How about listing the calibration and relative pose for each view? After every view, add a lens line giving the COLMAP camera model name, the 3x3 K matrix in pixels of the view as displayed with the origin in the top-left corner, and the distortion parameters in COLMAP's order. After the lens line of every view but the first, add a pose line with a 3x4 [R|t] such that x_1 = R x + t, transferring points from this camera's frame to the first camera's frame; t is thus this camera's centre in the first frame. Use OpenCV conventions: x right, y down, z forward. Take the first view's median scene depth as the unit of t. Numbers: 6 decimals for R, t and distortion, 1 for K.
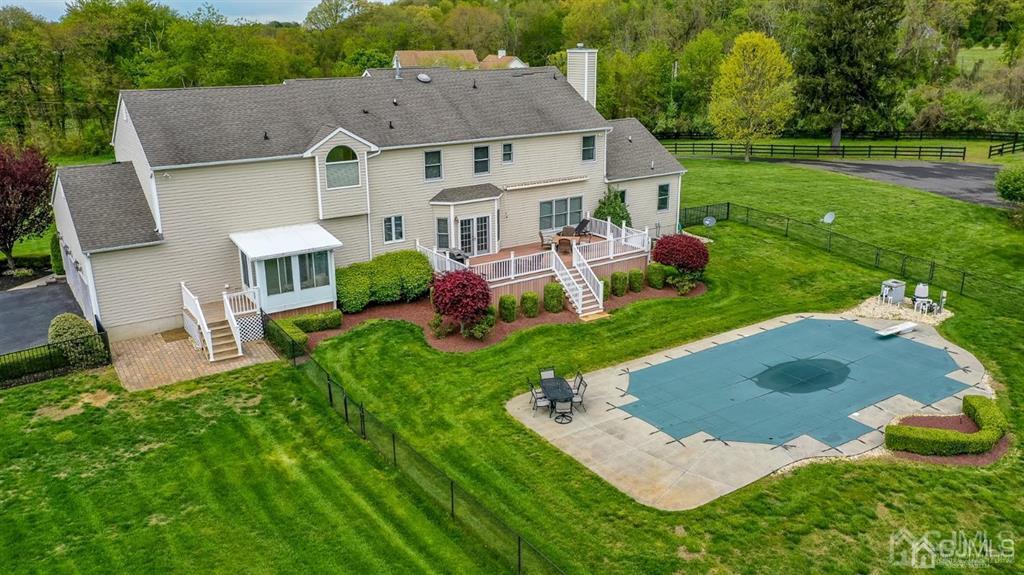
lens RADIAL K [[801.7, 0, 512.0], [0, 801.7, 287.5], [0, 0, 1]] dist [0.006886, 0.001002]
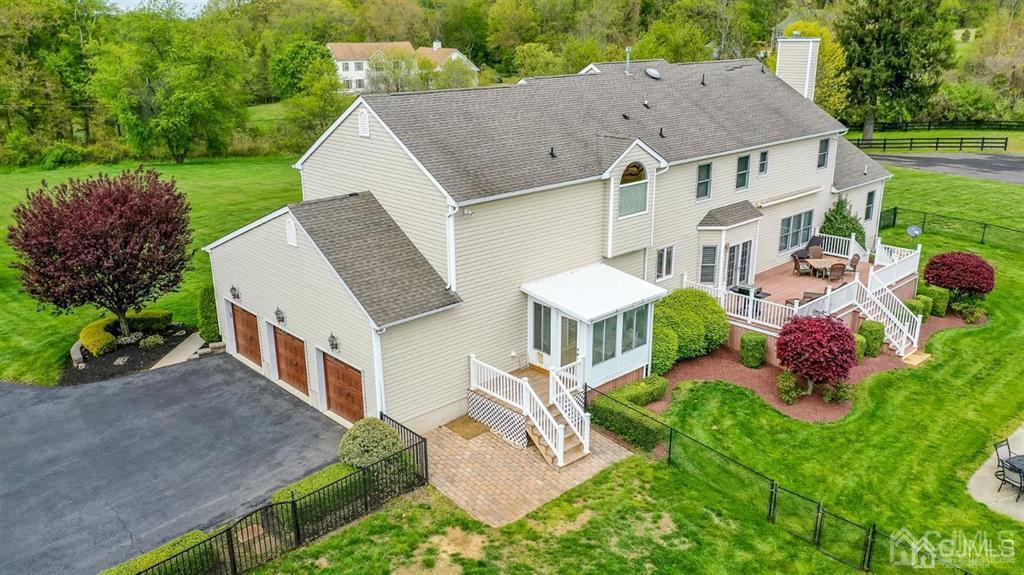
lens RADIAL K [[799.7, 0, 512.0], [0, 799.7, 287.5], [0, 0, 1]] dist [-0.000640, 0.001844]
pose [[0.986877, -0.049644, 0.153652, -0.411768], [0.048137, 0.998749, 0.013515, -0.064856], [-0.154131, -0.005941, 0.988033, 0.228398]]
